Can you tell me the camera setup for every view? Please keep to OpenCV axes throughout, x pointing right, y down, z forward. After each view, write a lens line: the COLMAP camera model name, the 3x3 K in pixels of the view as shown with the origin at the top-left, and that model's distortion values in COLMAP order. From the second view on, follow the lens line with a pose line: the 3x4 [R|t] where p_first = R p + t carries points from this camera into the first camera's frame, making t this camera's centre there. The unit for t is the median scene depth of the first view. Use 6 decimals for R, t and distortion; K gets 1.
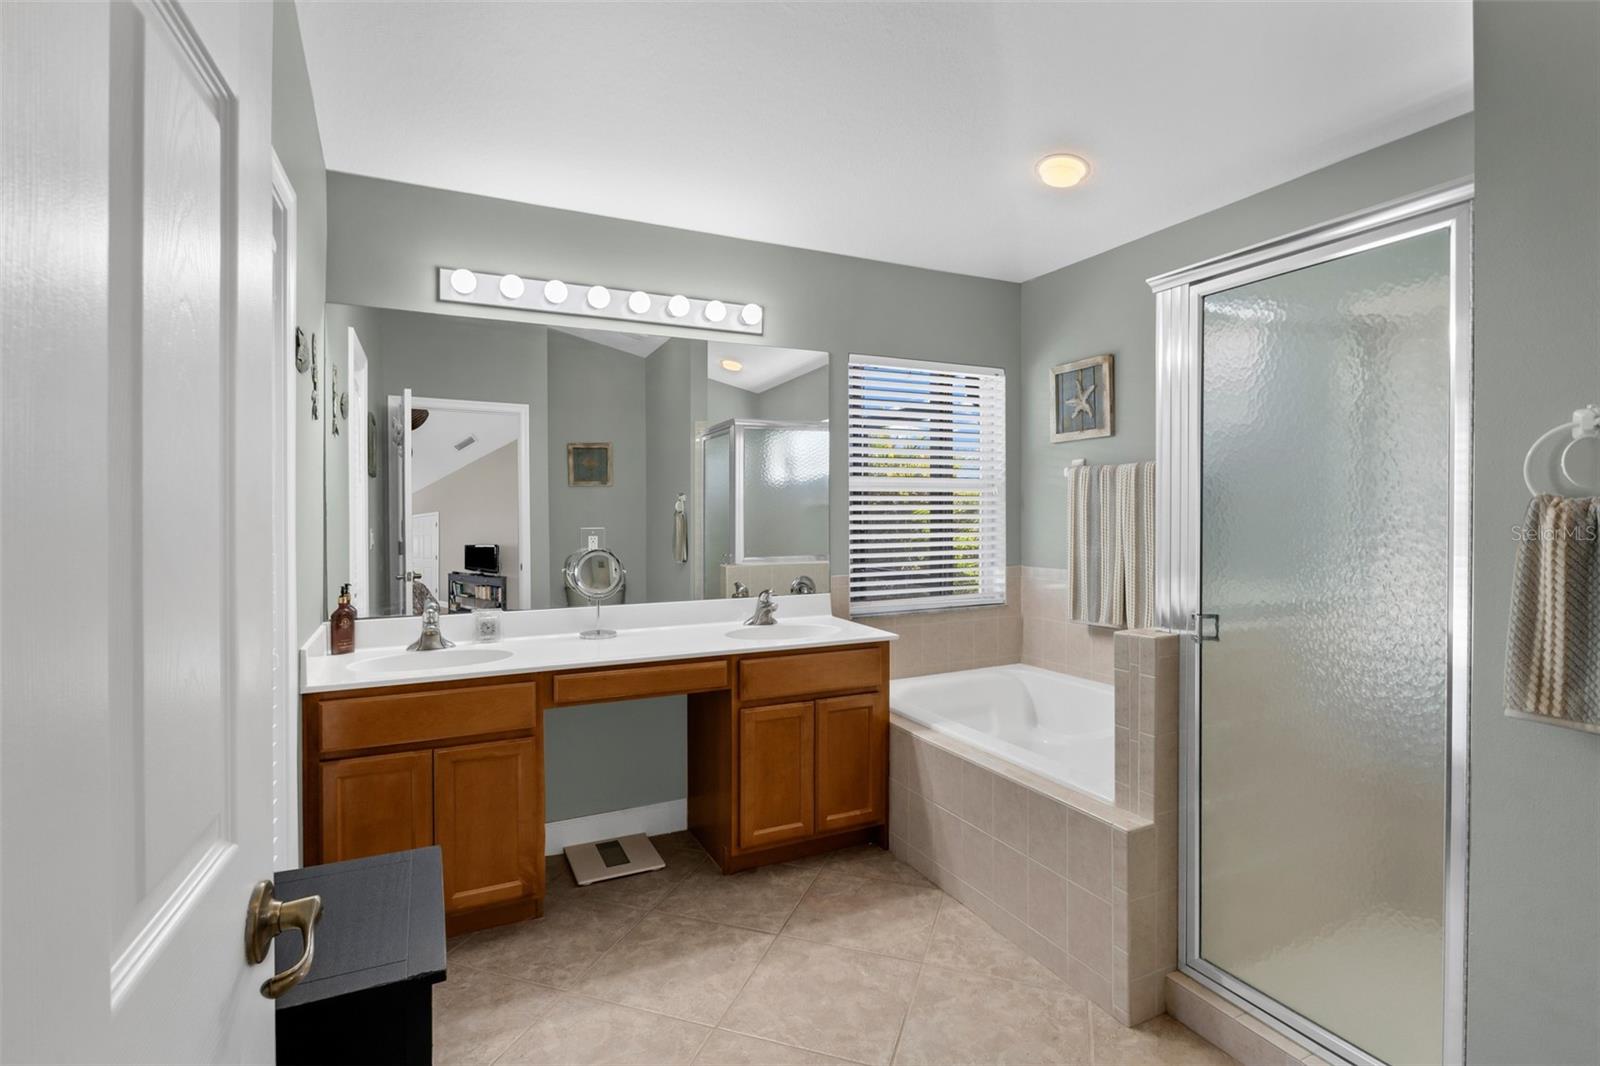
lens RADIAL K [[759.9, 0, 795.3], [0, 759.9, 516.5], [0, 0, 1]] dist [-0.003258, -0.000582]
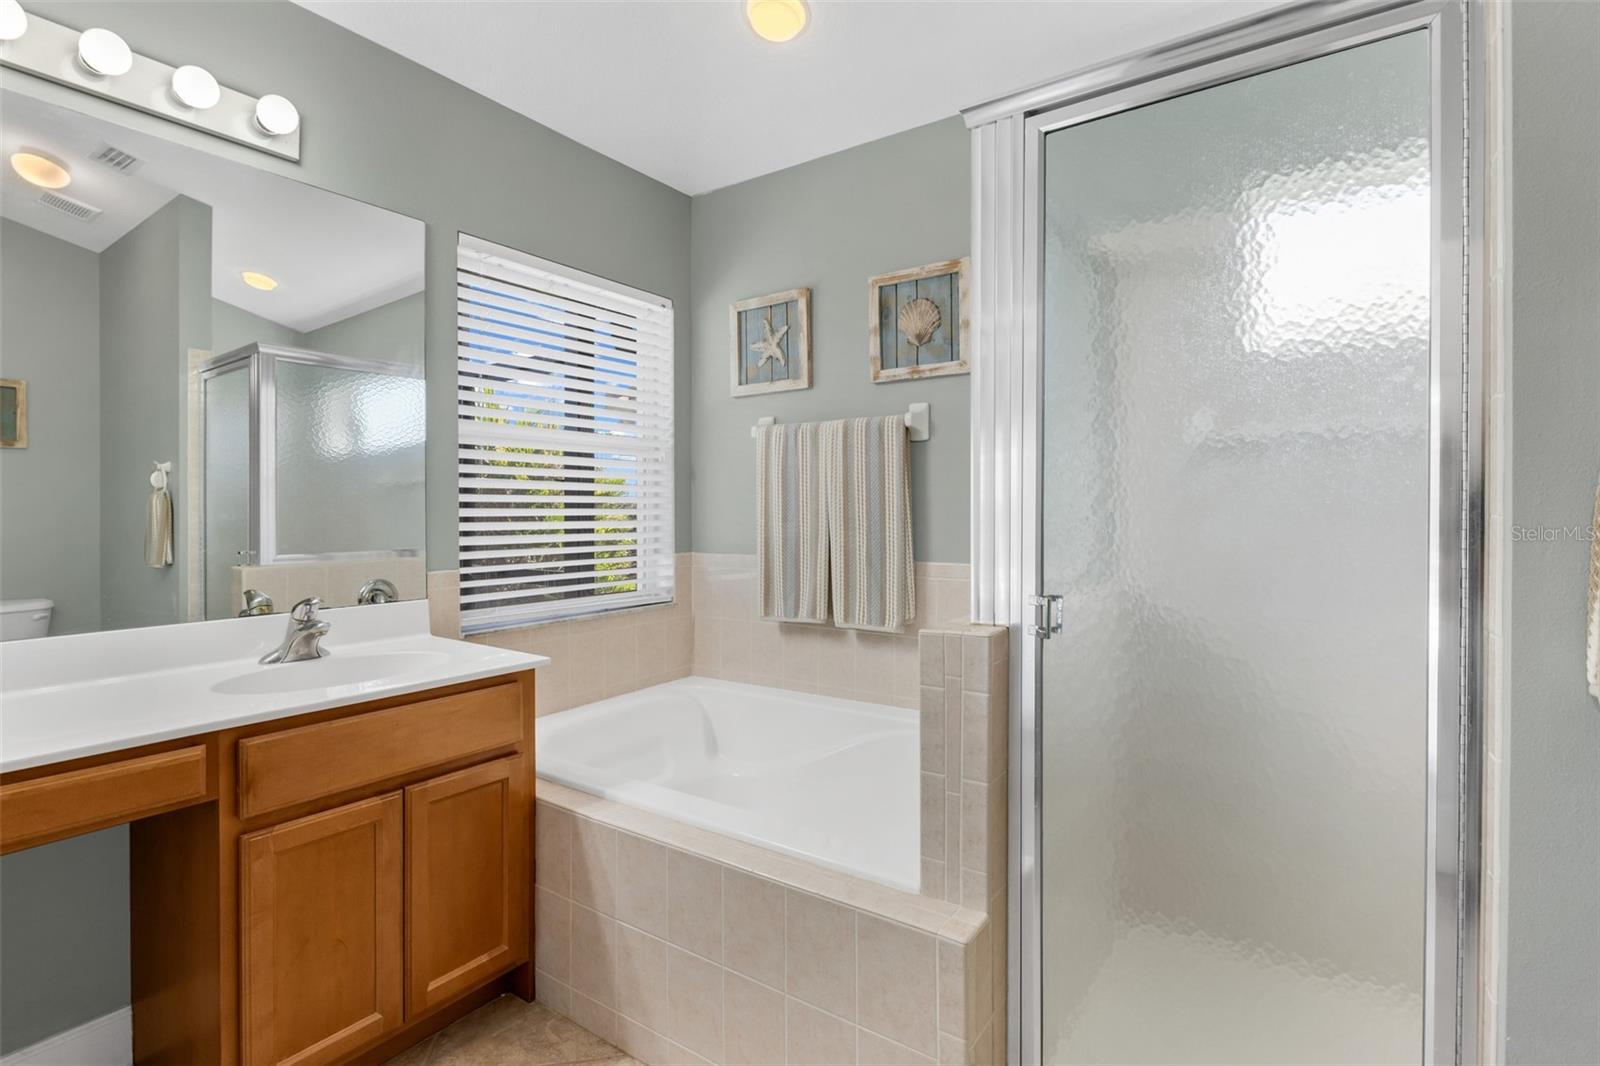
lens RADIAL K [[759.9, 0, 795.3], [0, 759.9, 516.5], [0, 0, 1]] dist [-0.003258, -0.000582]
pose [[0.870510, -0.001398, 0.492149, 0.001196], [0.002568, 0.999995, -0.001702, 0.034520], [-0.492144, 0.002745, 0.870509, 0.306297]]
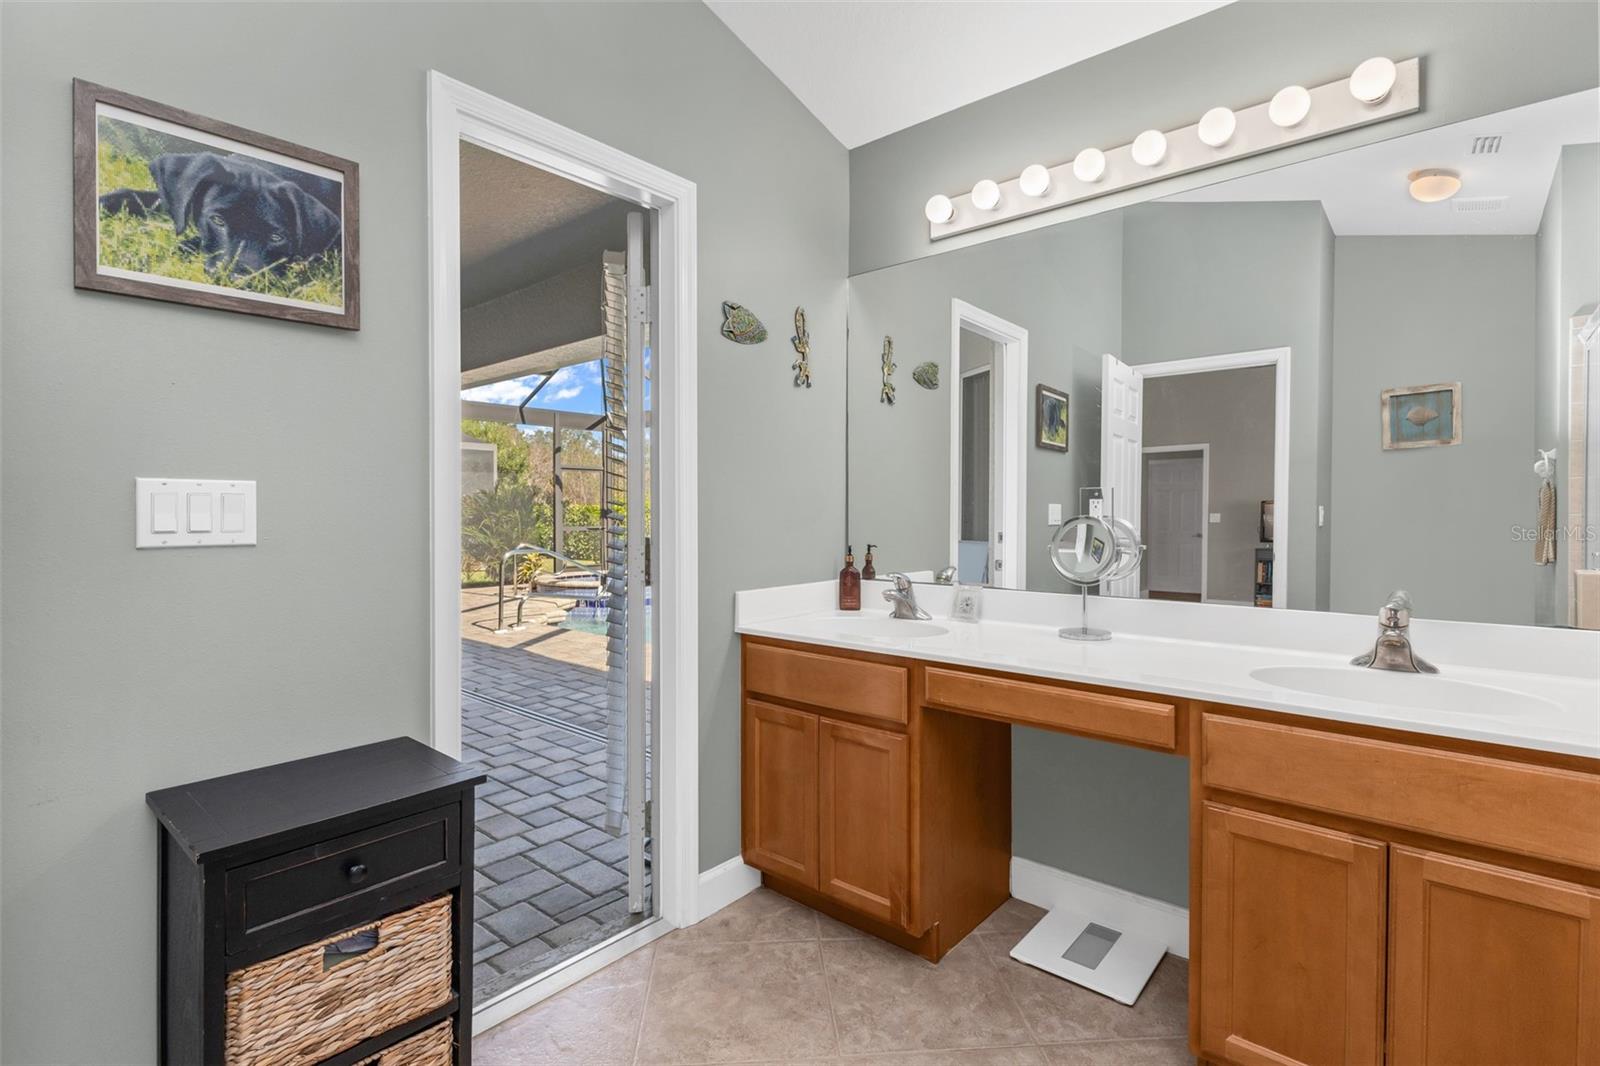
lens RADIAL K [[758.5, 0, 796.6], [0, 758.5, 510.2], [0, 0, 1]] dist [0.001831, 0.000307]
pose [[0.400593, 0.002739, -0.916252, 0.262573], [-0.003221, 0.999994, 0.001582, 0.032890], [0.916251, 0.002318, 0.400599, 0.408066]]
